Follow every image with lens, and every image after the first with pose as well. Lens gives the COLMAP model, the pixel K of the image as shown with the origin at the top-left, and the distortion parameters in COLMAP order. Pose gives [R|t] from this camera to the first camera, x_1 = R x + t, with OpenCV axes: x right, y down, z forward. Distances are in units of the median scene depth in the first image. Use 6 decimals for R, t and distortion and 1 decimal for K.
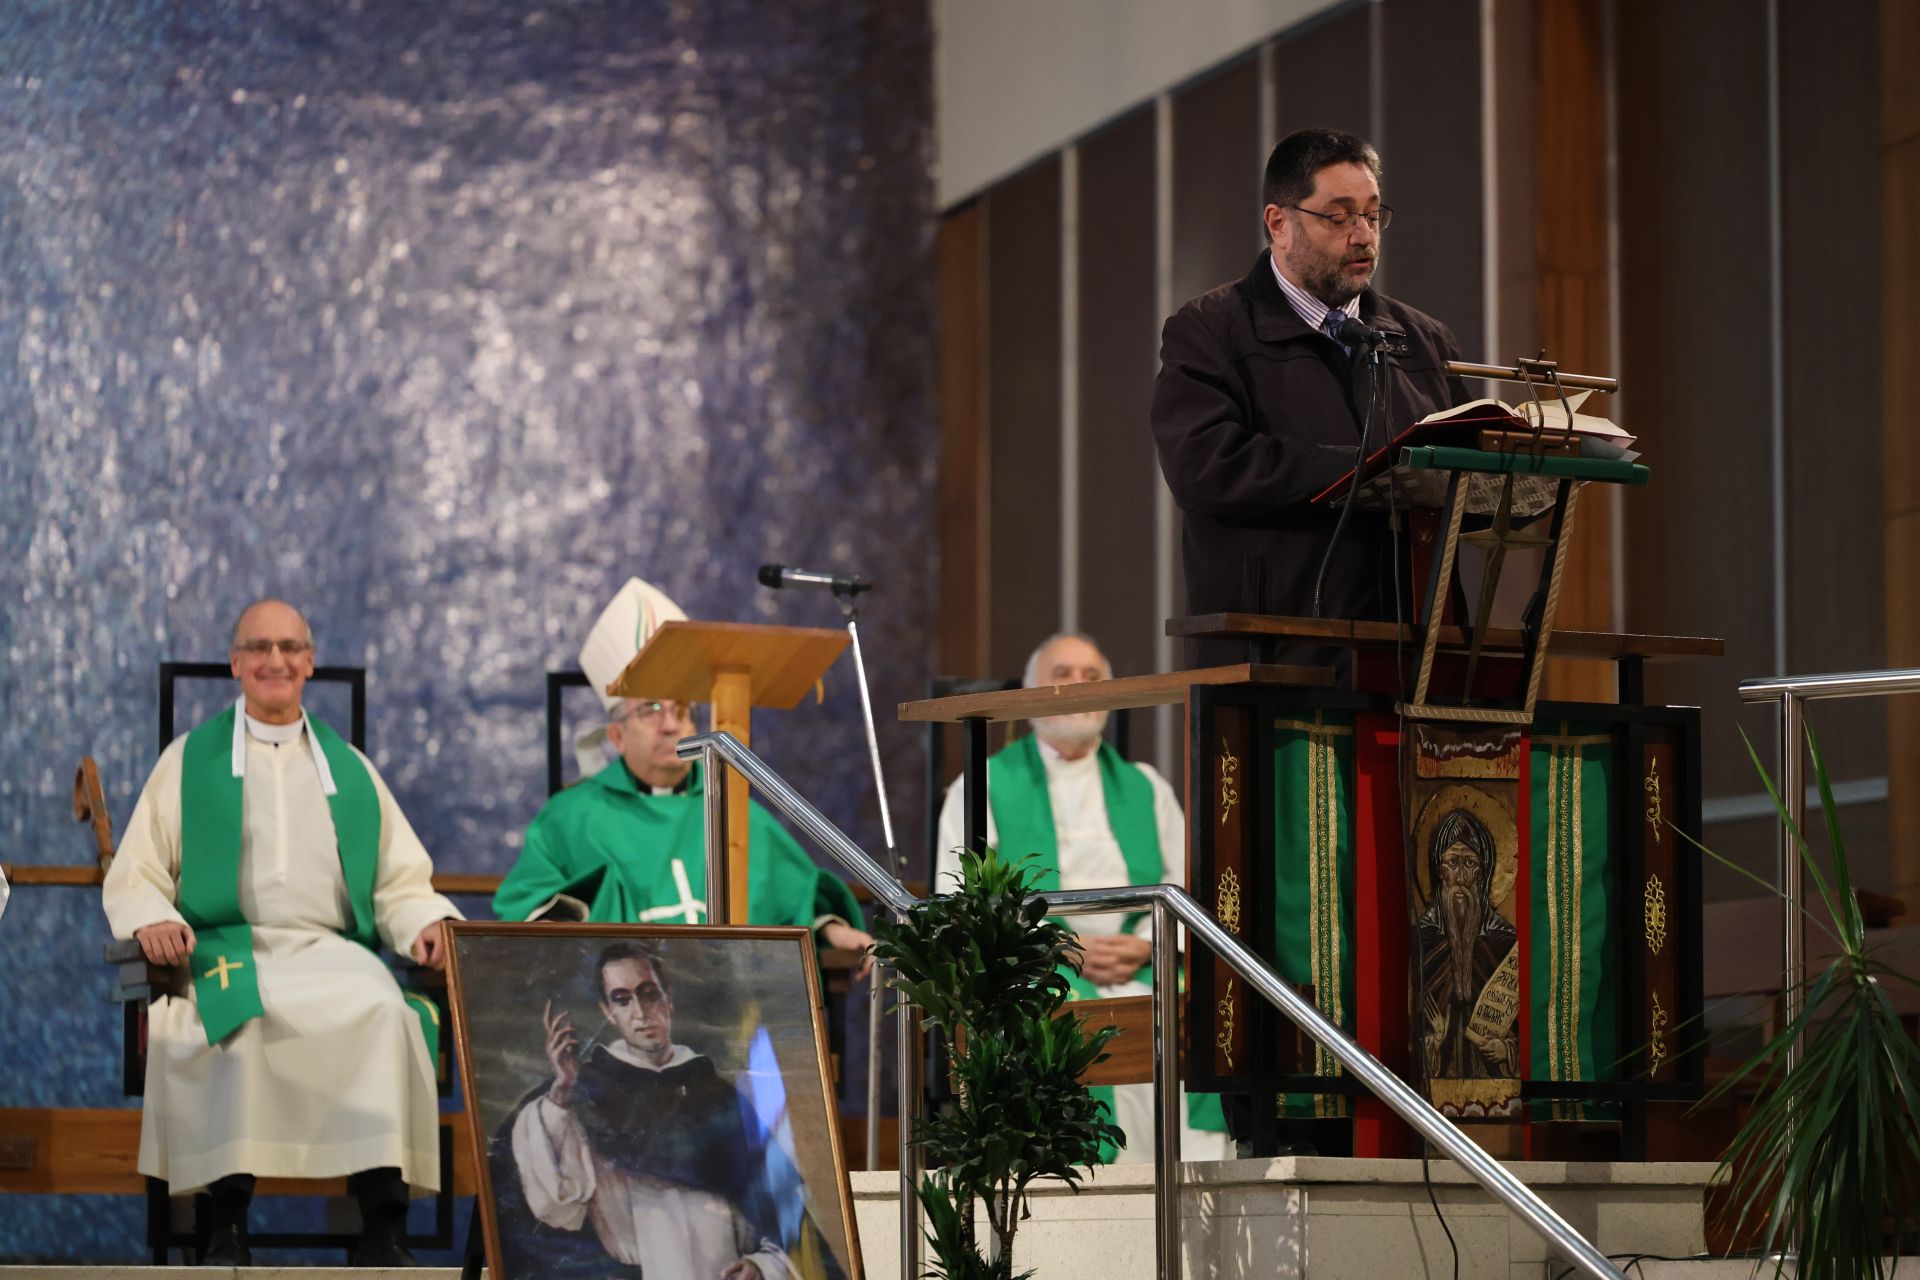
lens RADIAL K [[8580.9, 0, 952.5], [0, 8580.9, 642.0], [0, 0, 1]] dist [0.006320, 0.000000]
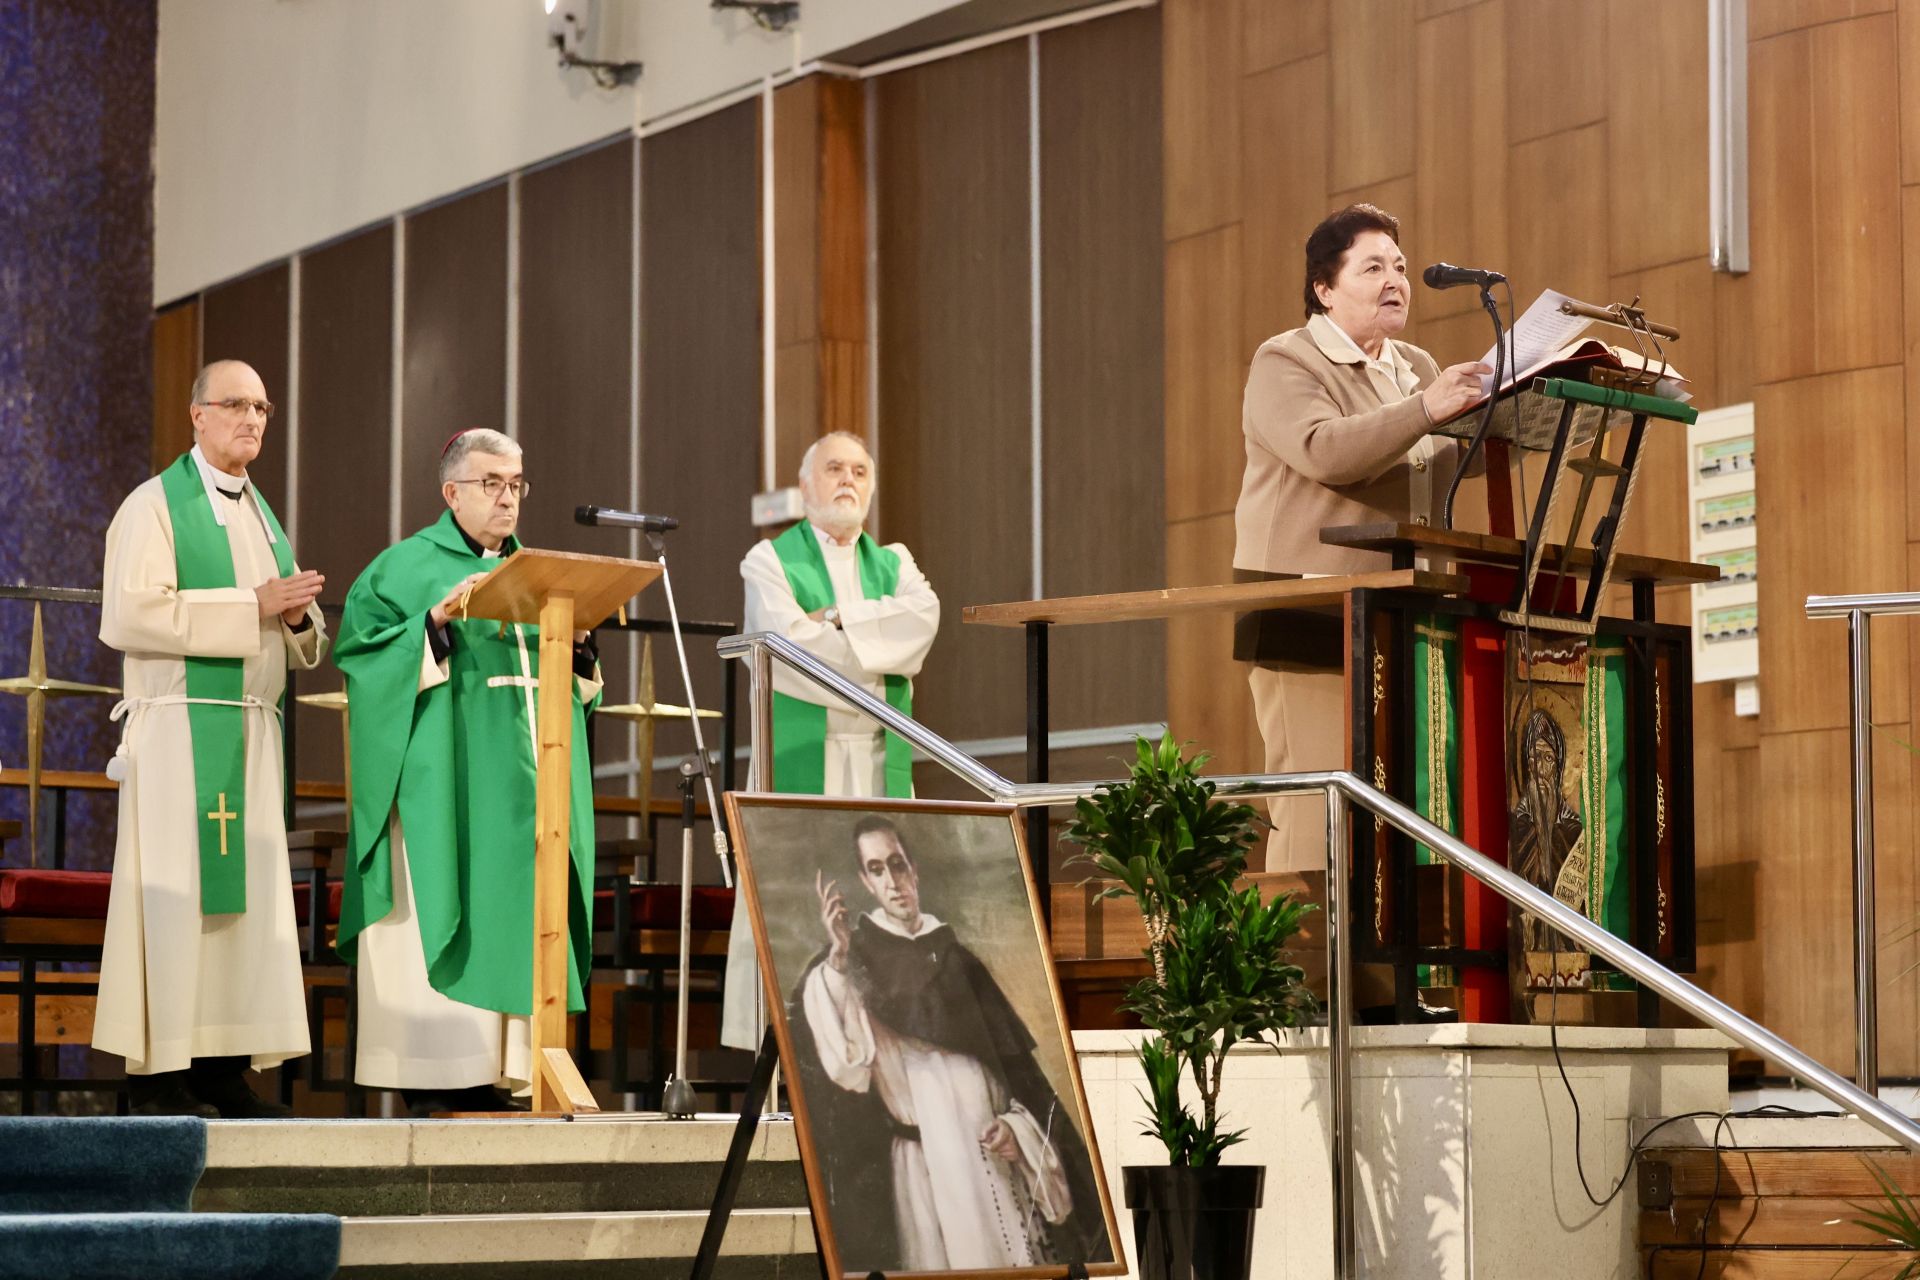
lens RADIAL K [[5064.5, 0, 974.1], [0, 5064.5, 644.0], [0, 0, 1]] dist [0.030071, 0.000000]
pose [[0.961338, 0.025096, 0.274224, -0.192213], [-0.022340, 0.999664, -0.013168, 0.021412], [-0.274463, 0.006533, 0.961576, 0.392634]]
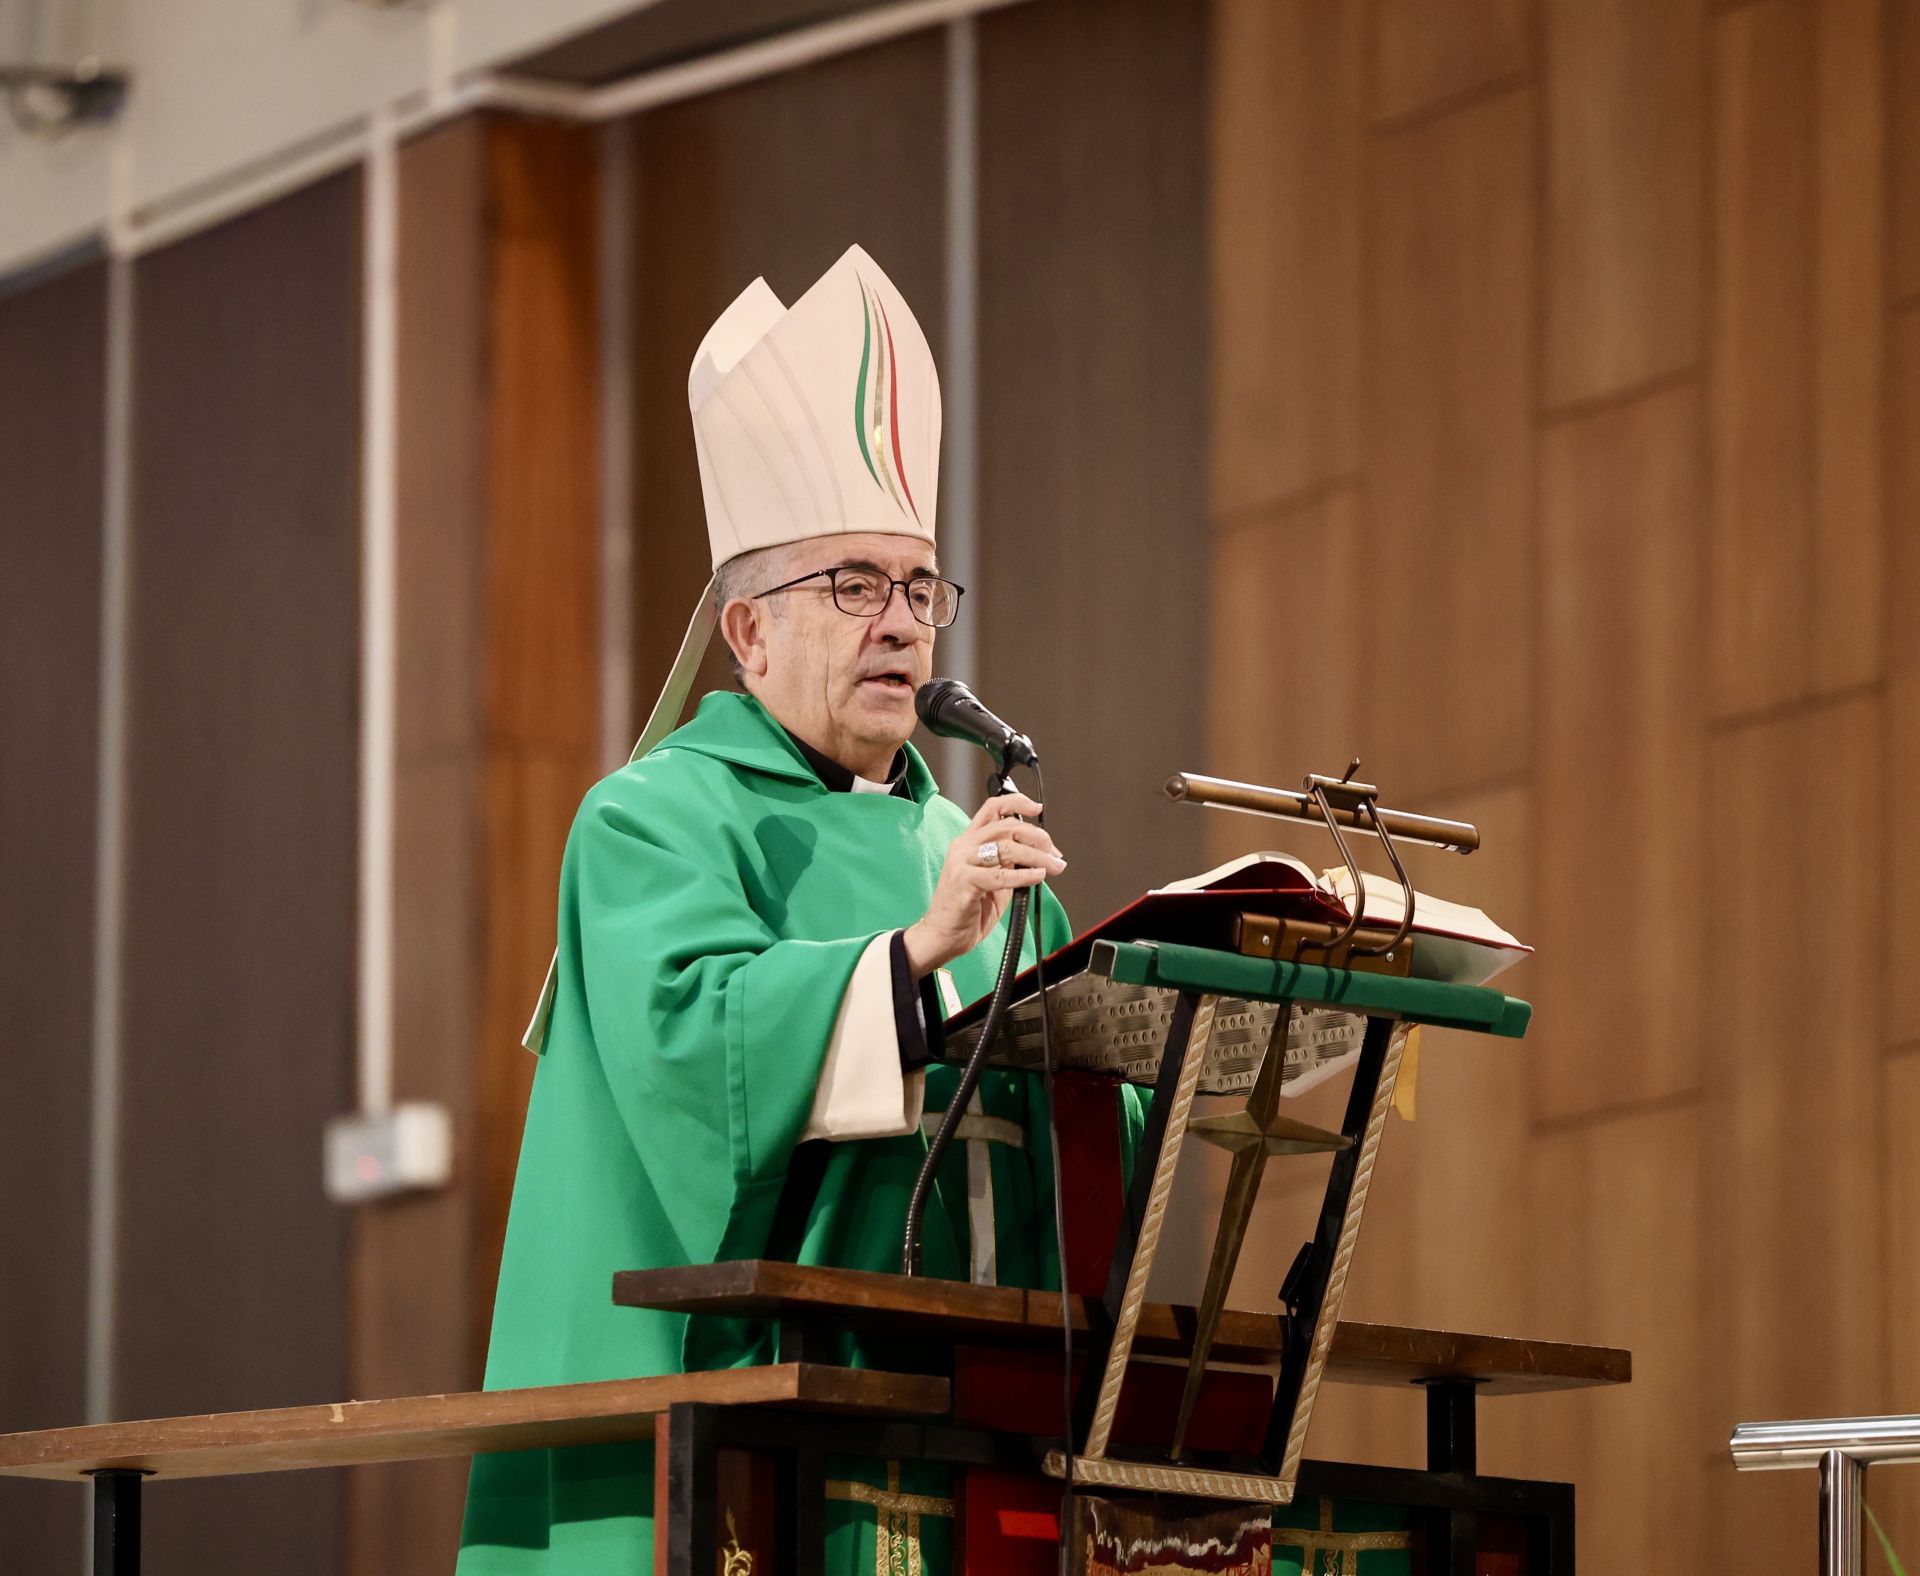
lens RADIAL K [[13805.7, 0, 959.7], [0, 13805.7, 787.9], [0, 0, 1]] dist [-0.087441, 0.000000]
pose [[0.980911, 0.036045, 0.191088, -0.108954], [-0.025413, 0.998005, -0.057800, 0.015055], [-0.192790, 0.051841, 0.979870, 0.209278]]
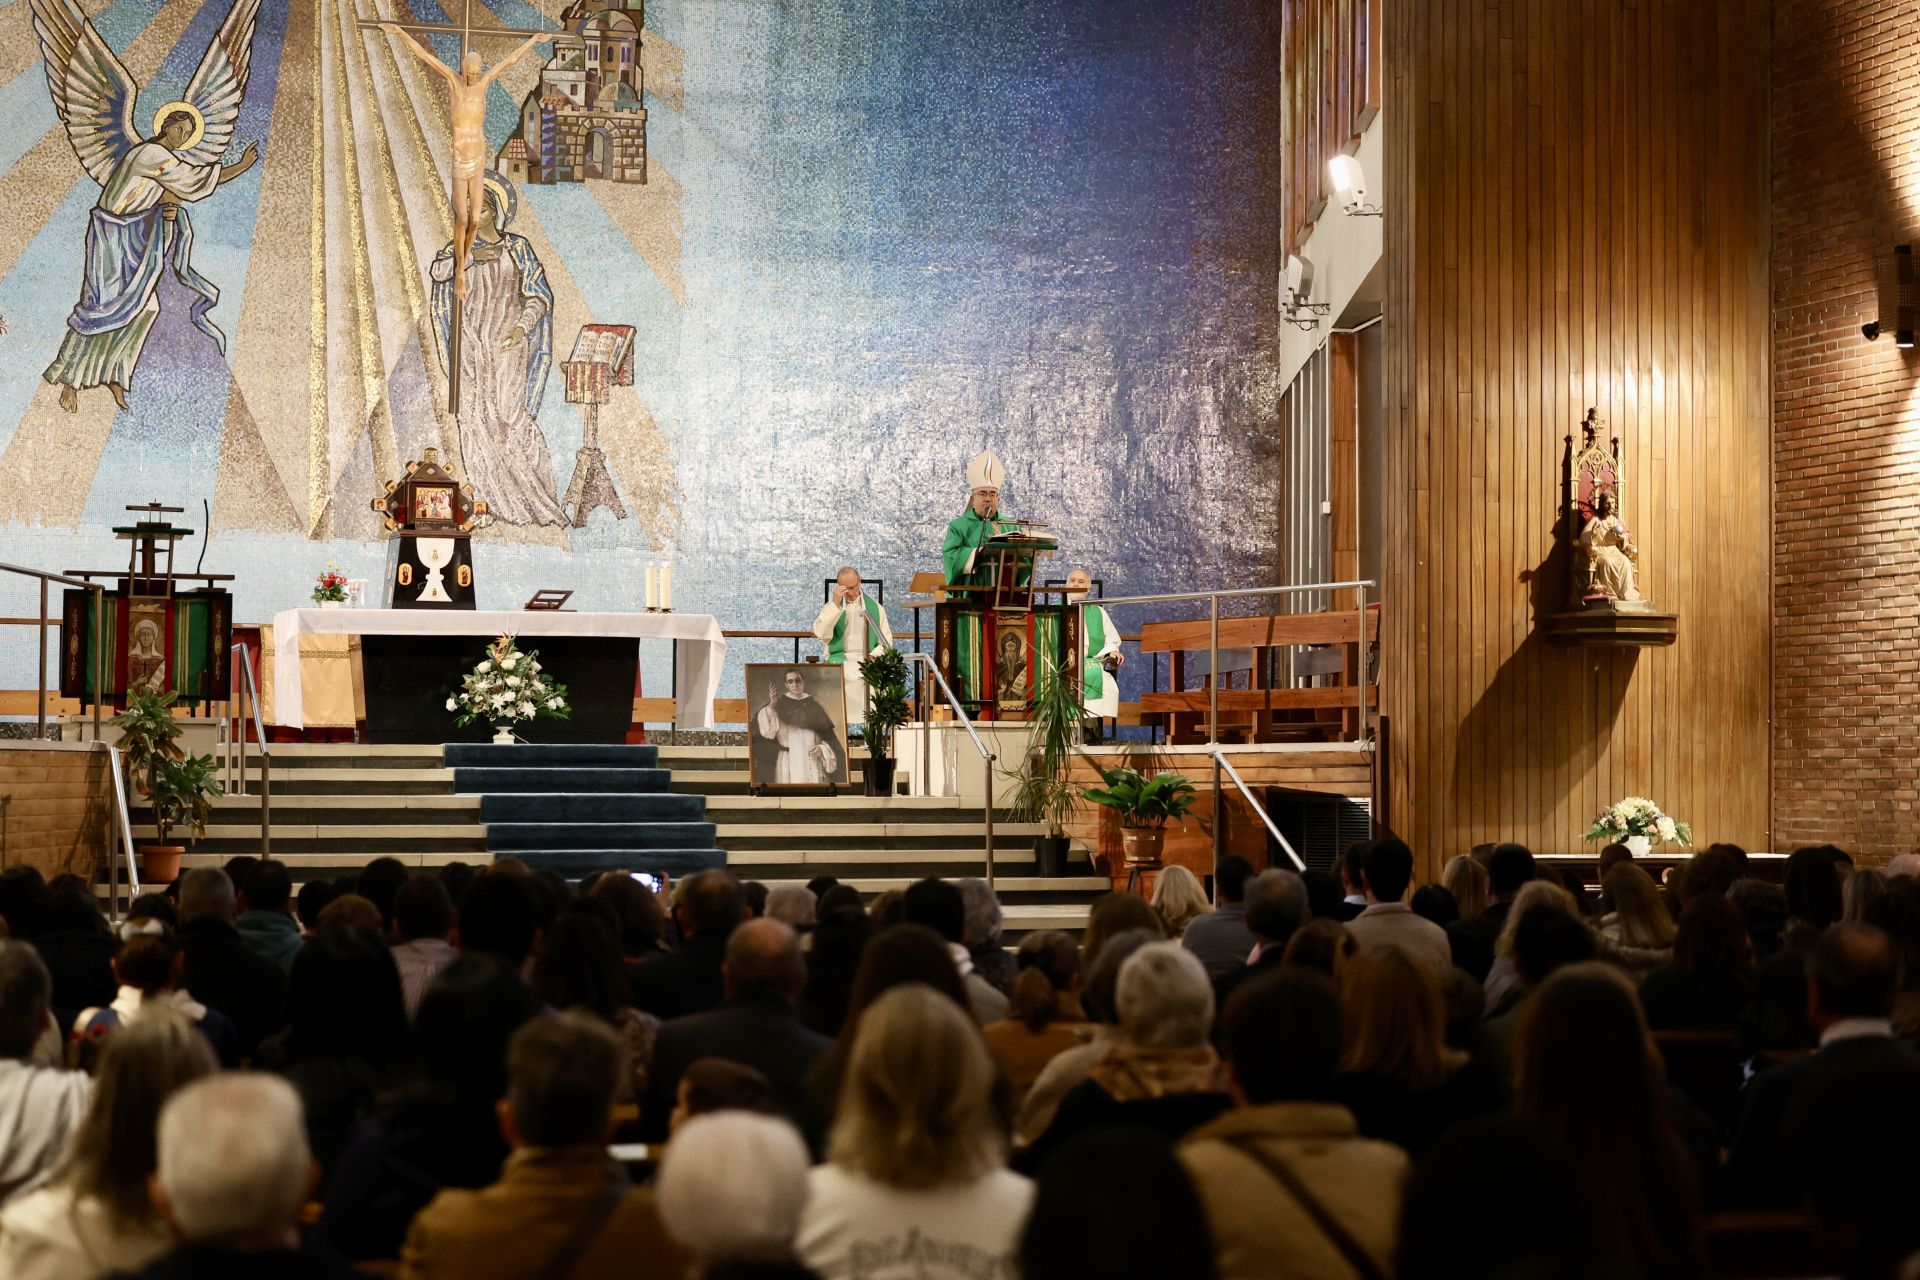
lens RADIAL K [[3792.1, 0, 956.1], [0, 3792.1, 644.4], [0, 0, 1]] dist [-0.006114, 0.000000]
pose [[0.967308, -0.002716, -0.253589, 0.478735], [0.014804, 0.998842, 0.045771, -0.055405], [0.253171, -0.048028, 0.966229, -0.691377]]
